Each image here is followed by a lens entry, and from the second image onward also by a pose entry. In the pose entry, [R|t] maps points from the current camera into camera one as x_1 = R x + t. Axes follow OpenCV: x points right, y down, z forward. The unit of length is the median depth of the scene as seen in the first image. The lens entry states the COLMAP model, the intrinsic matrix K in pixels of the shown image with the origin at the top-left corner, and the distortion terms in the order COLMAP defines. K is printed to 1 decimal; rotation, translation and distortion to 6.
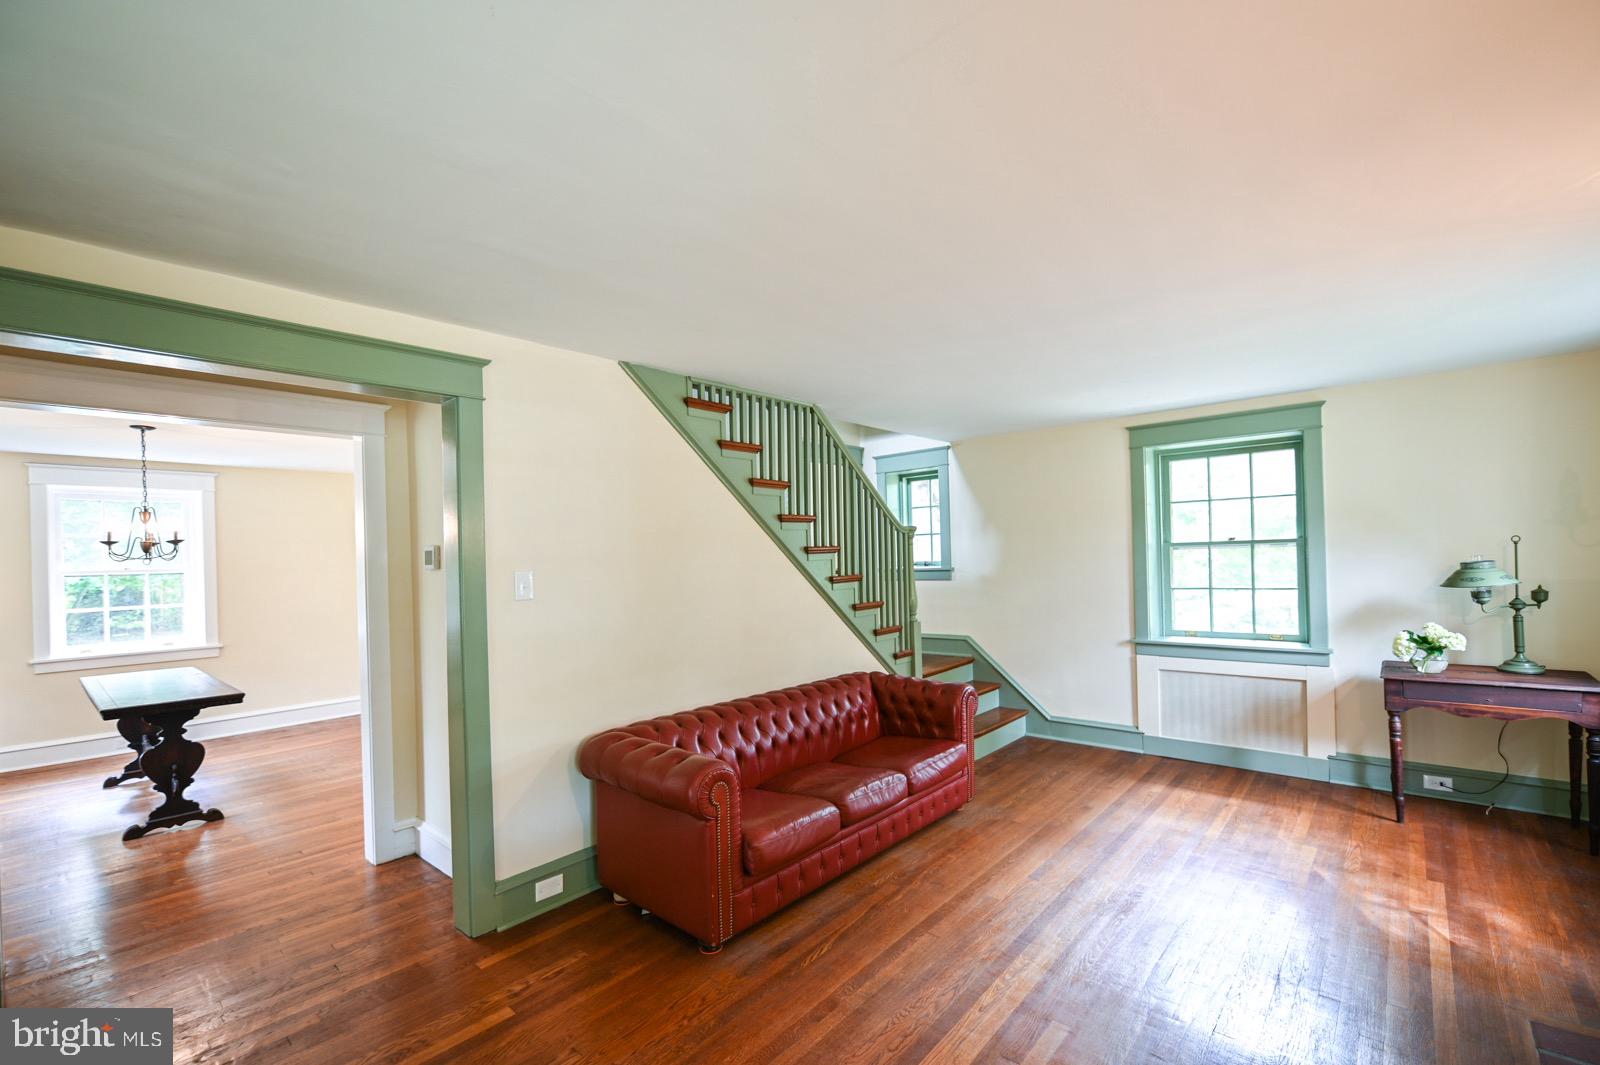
lens RADIAL K [[684.0, 0, 801.5], [0, 684.0, 558.9], [0, 0, 1]] dist [-0.013376, -0.000144]
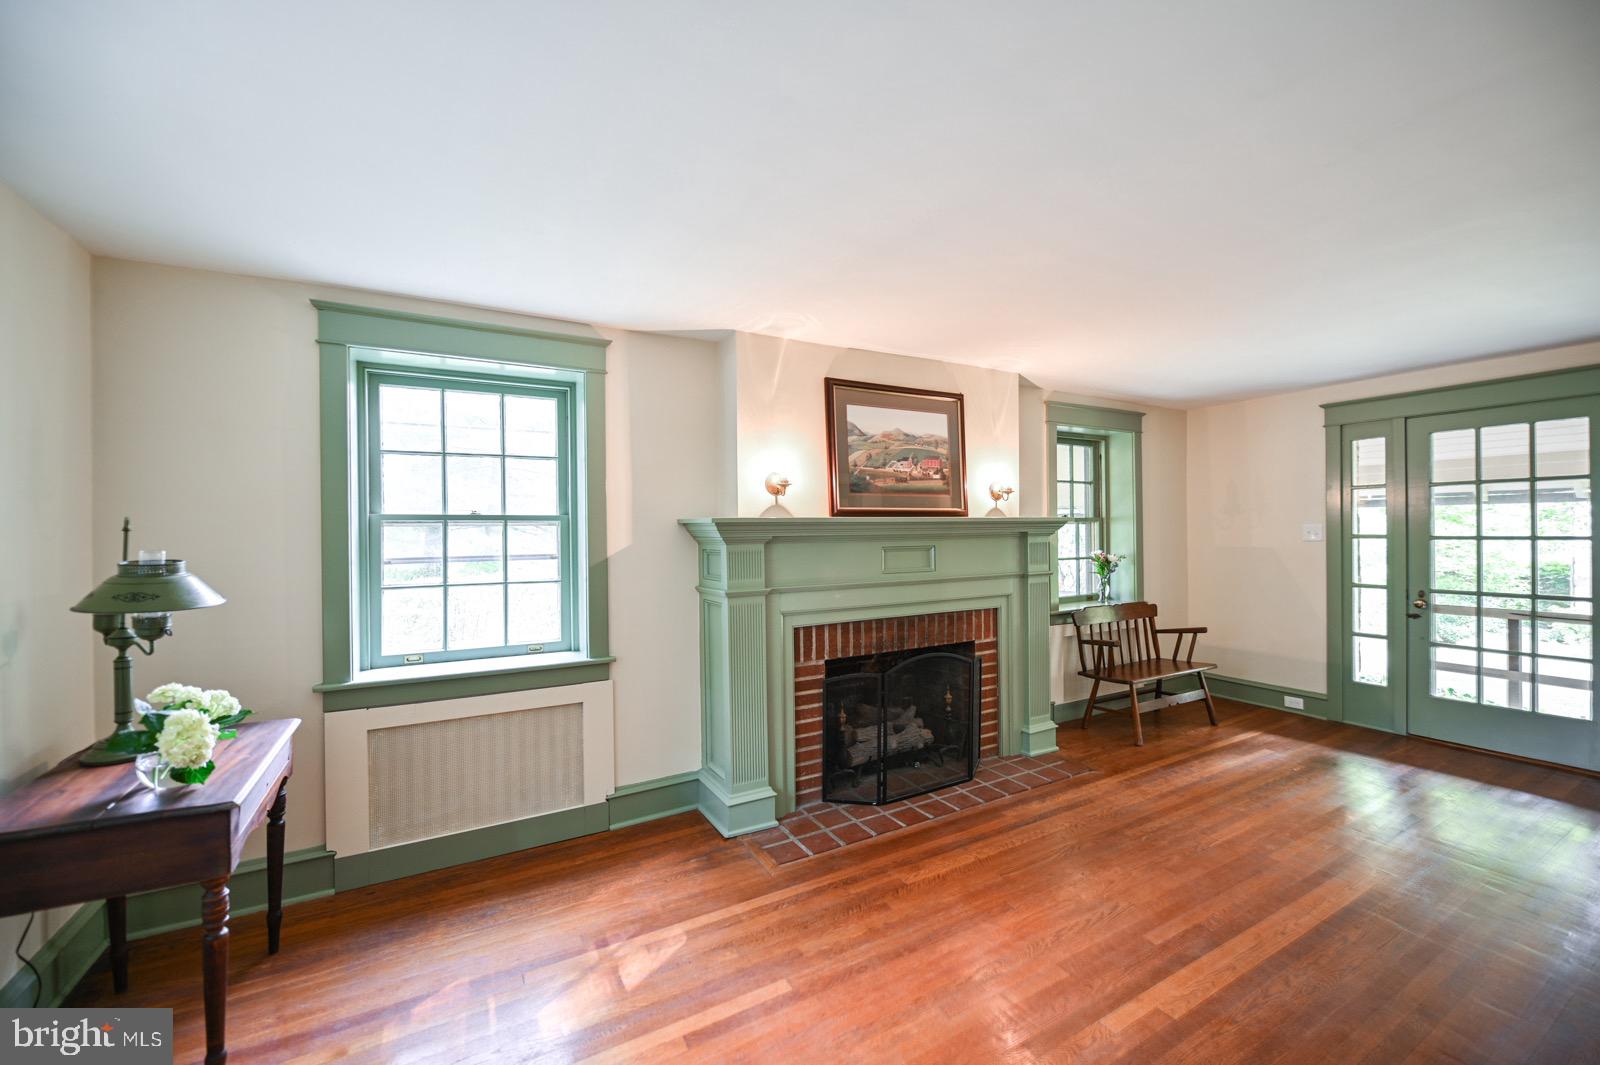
lens RADIAL K [[647.9, 0, 804.4], [0, 647.9, 532.6], [0, 0, 1]] dist [-0.006810, -0.000334]
pose [[-0.946054, 0.032916, 0.322333, 0.276713], [0.033830, 0.999424, -0.002766, -0.000810], [-0.322238, 0.008288, -0.946622, 1.080705]]
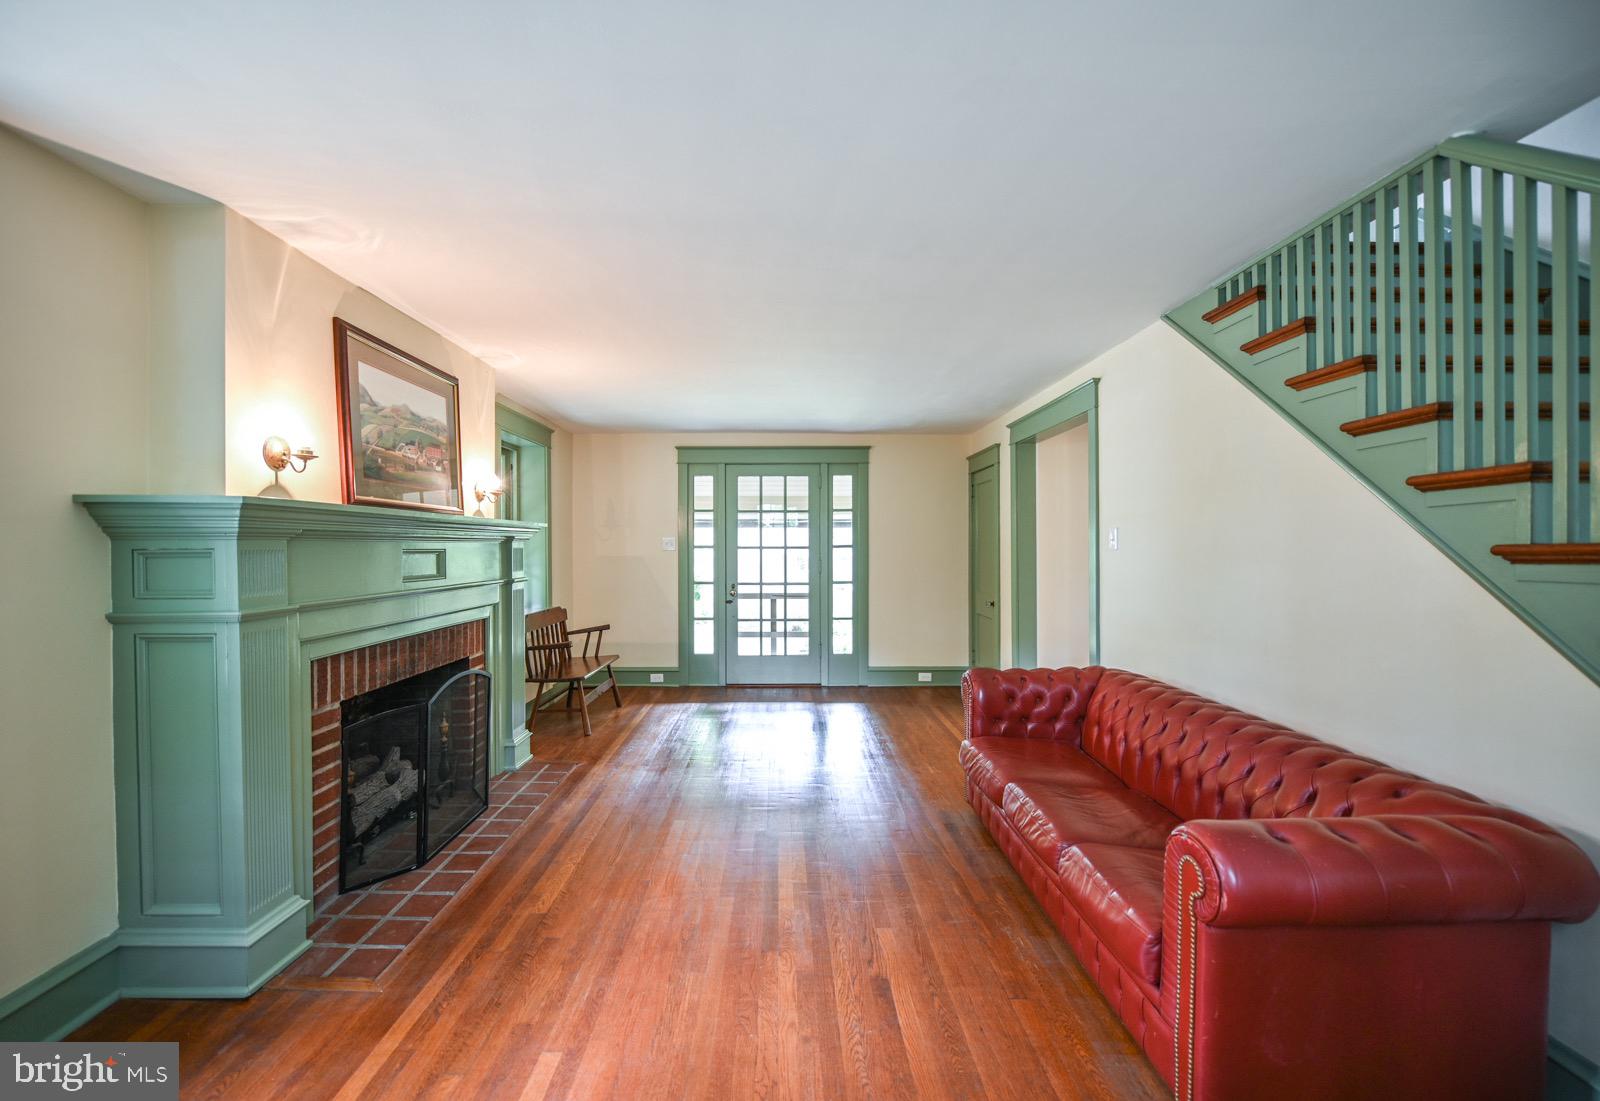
lens RADIAL K [[675.1, 0, 789.7], [0, 675.1, 552.8], [0, 0, 1]] dist [-0.001913, -0.000106]
pose [[-0.742265, 0.030843, -0.669396, 0.616601], [0.018413, 0.999502, 0.025636, 0.011838], [0.669853, 0.006703, -0.742463, 1.043881]]
